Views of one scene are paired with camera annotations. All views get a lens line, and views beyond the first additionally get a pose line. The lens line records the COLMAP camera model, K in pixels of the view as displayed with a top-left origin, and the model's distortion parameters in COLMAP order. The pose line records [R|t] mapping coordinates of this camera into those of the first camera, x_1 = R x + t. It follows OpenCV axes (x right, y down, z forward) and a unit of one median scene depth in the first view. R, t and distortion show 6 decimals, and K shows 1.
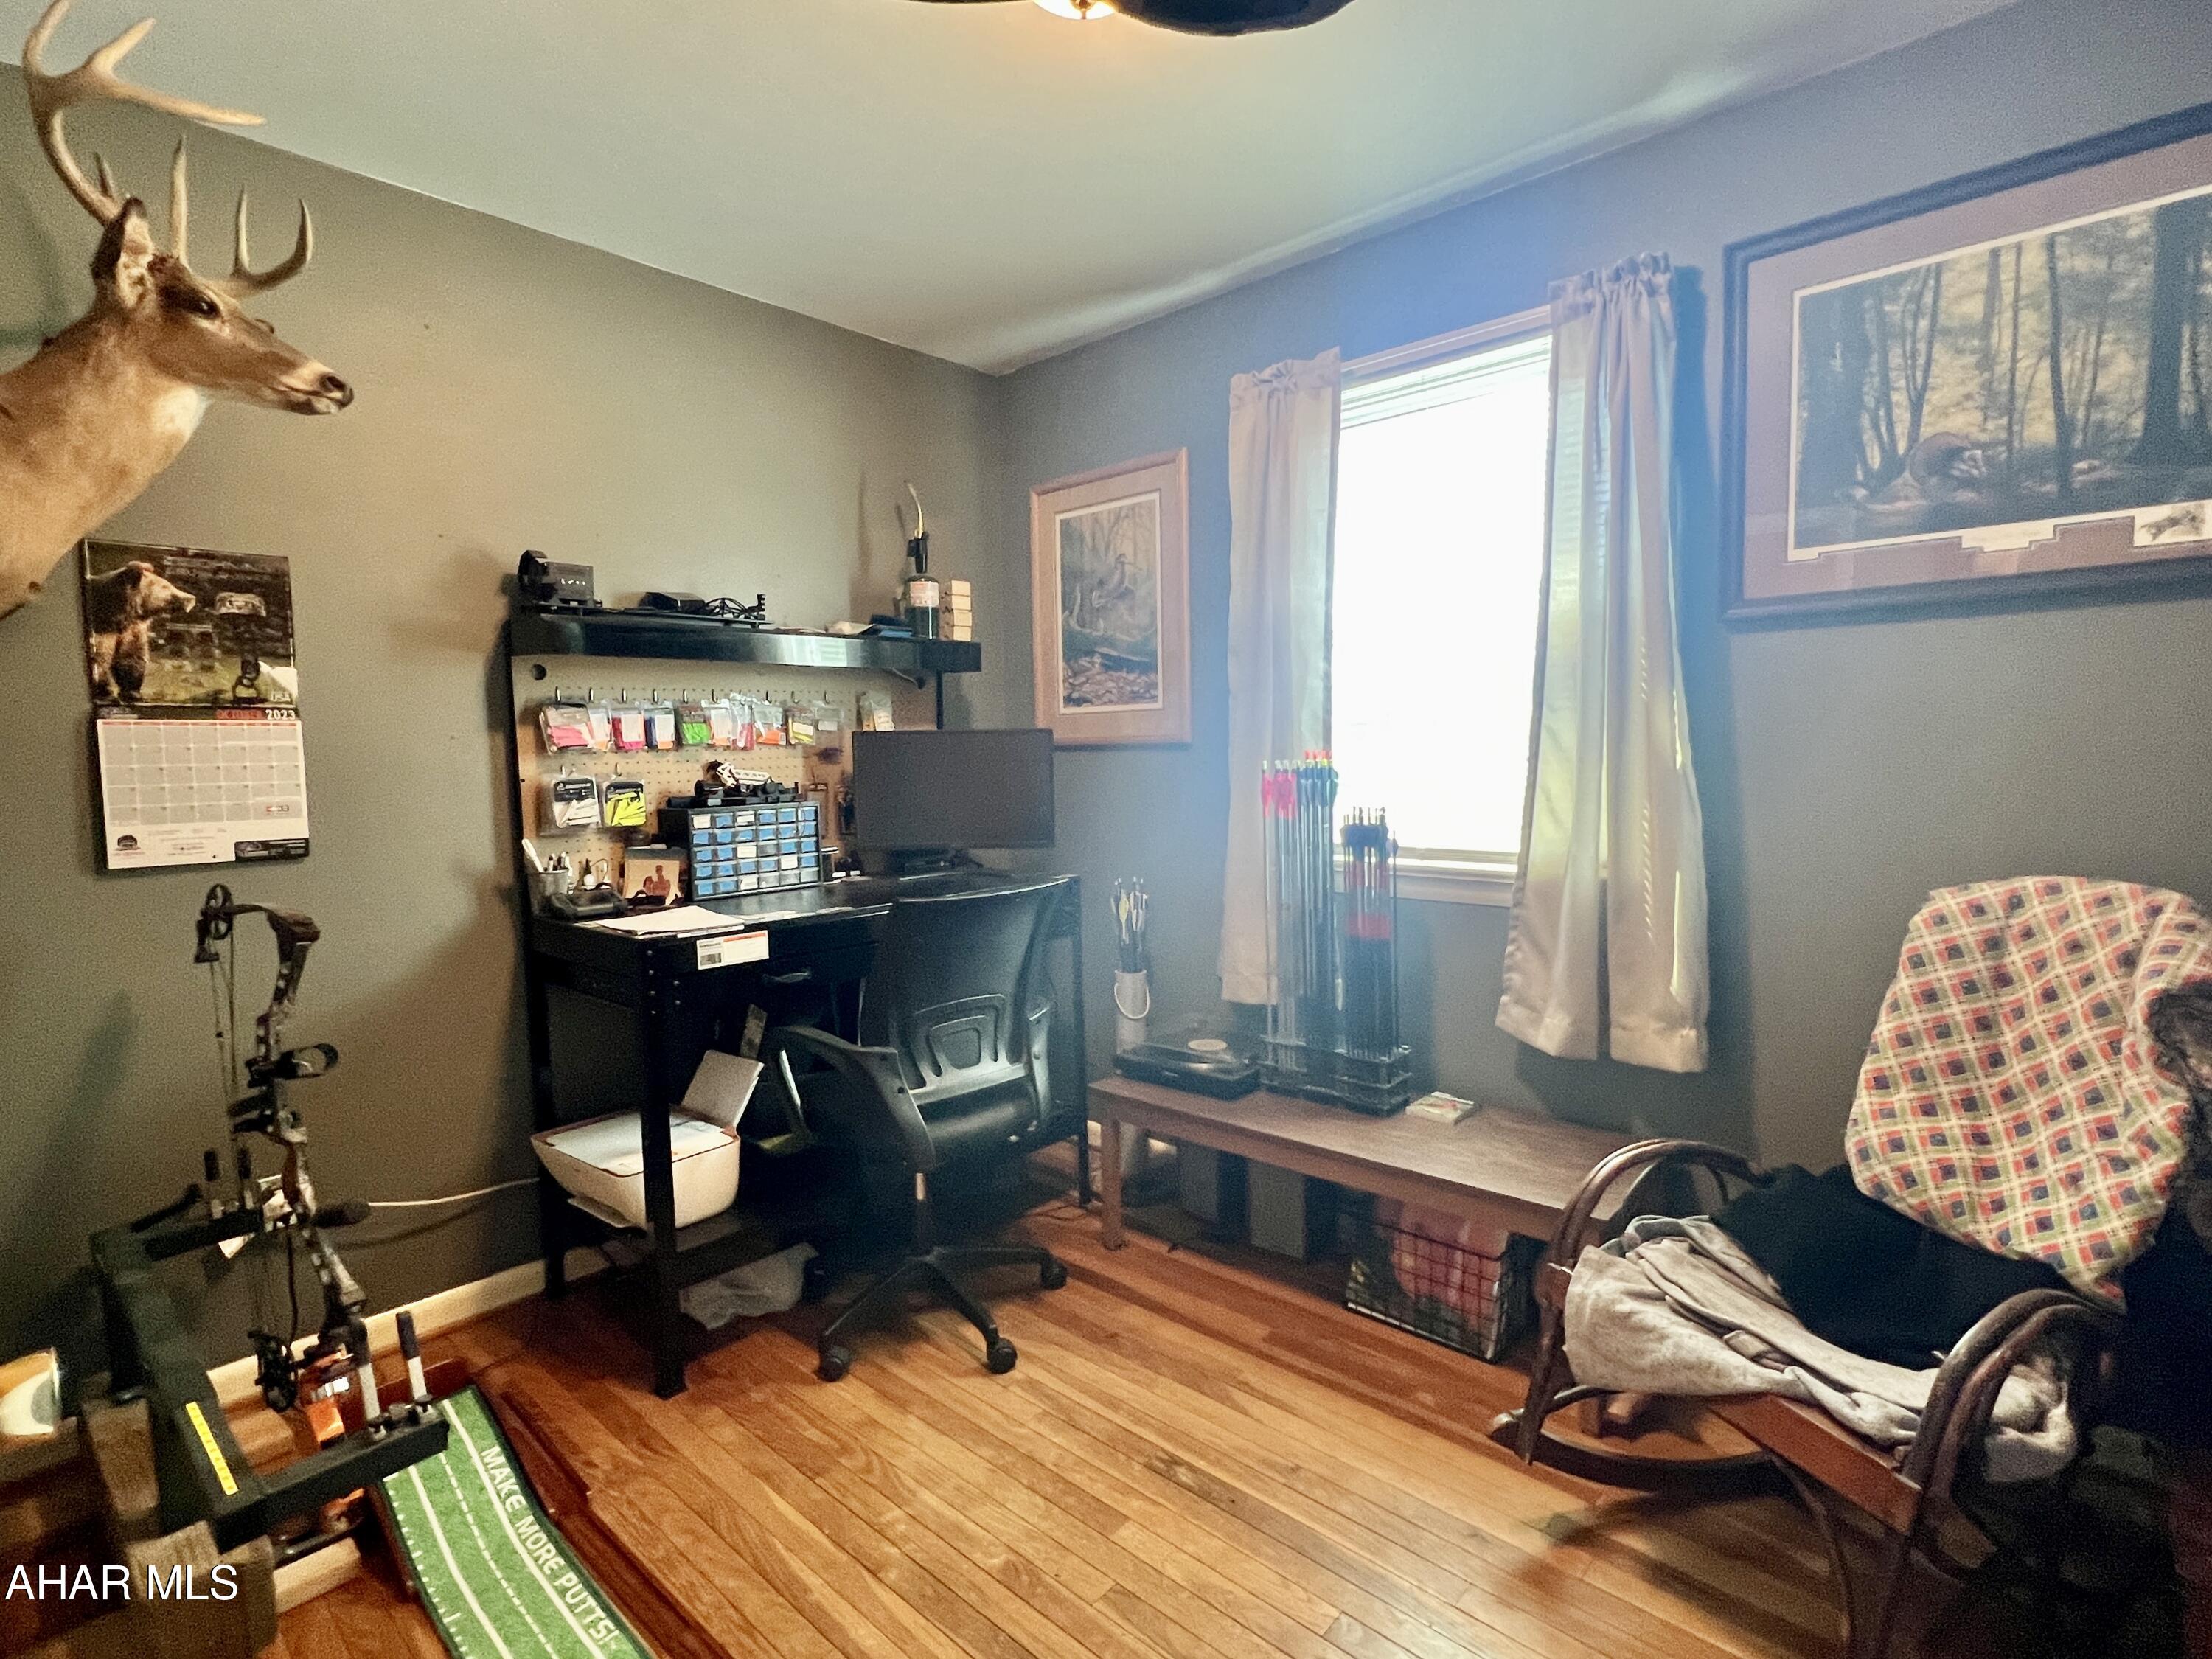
lens RADIAL K [[1075.2, 0, 1106.0], [0, 1075.2, 829.5], [0, 0, 1]] dist [-0.015324, -0.000146]
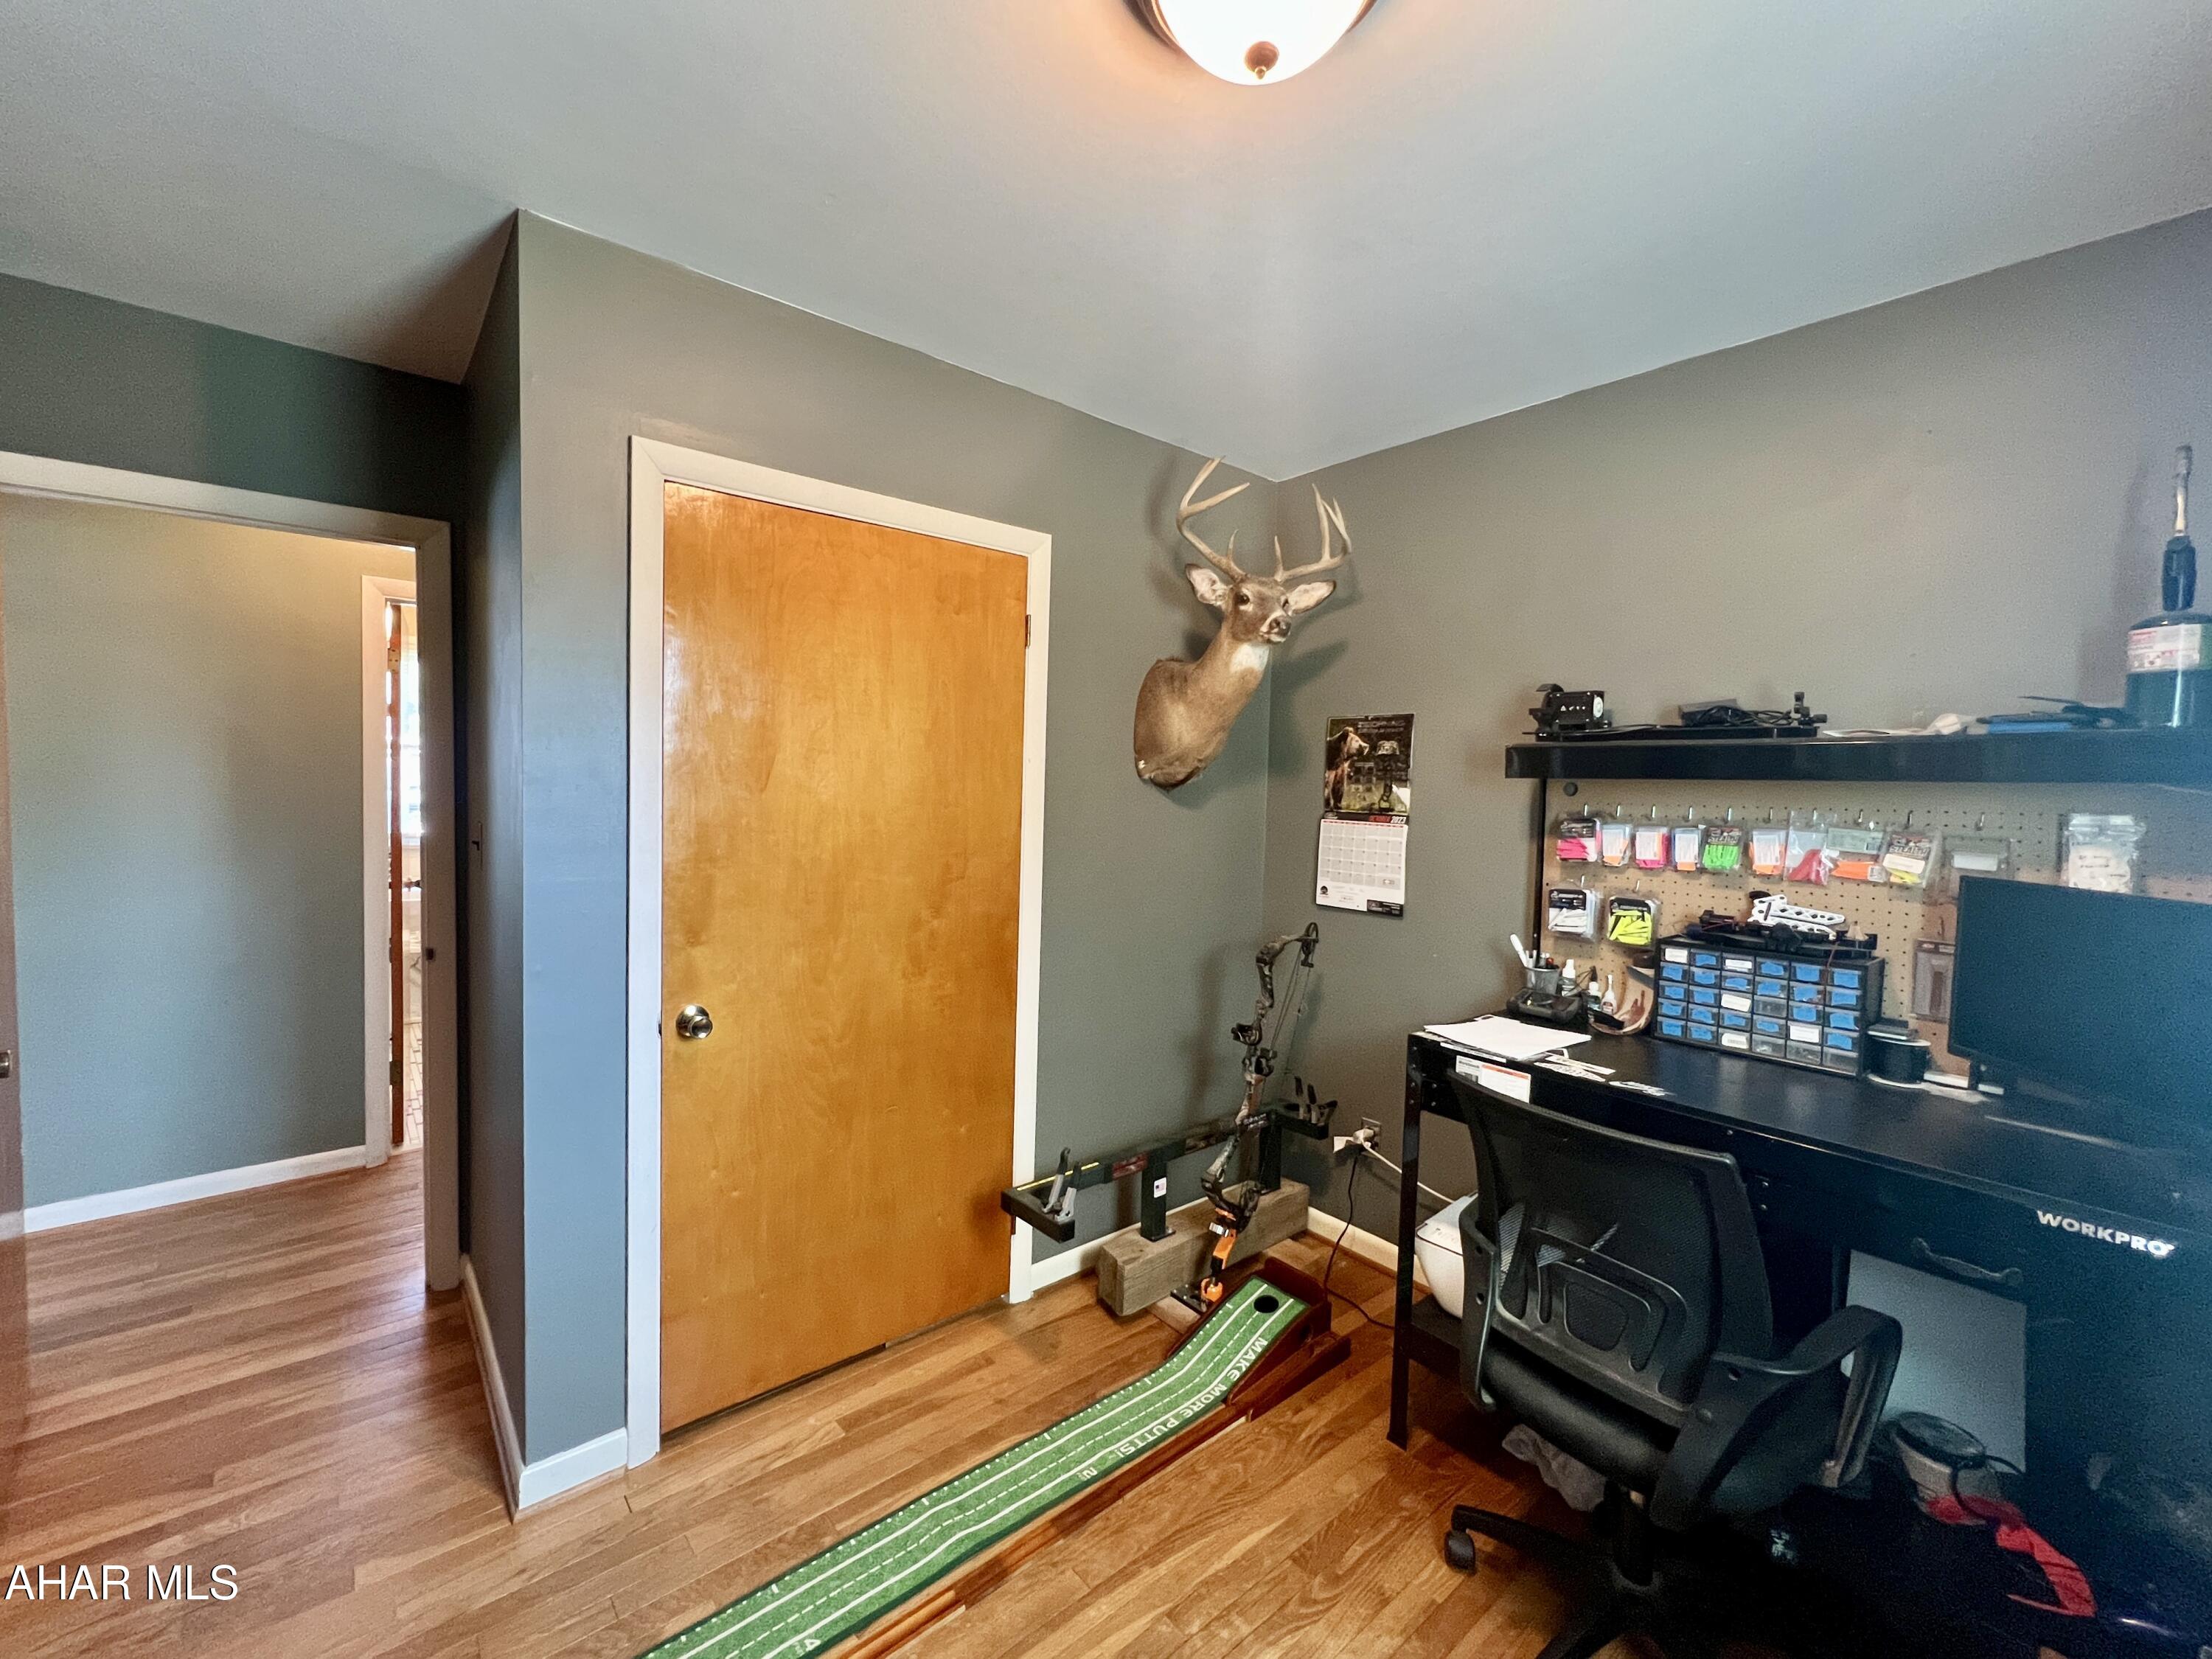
lens RADIAL K [[920.8, 0, 1106.0], [0, 920.8, 829.5], [0, 0, 1]] dist [0.020875, 0.000009]
pose [[-0.125037, 0.069751, -0.989697, 0.572829], [-0.096369, 0.991955, 0.082085, -0.165367], [0.987461, 0.105639, -0.117309, 0.767653]]
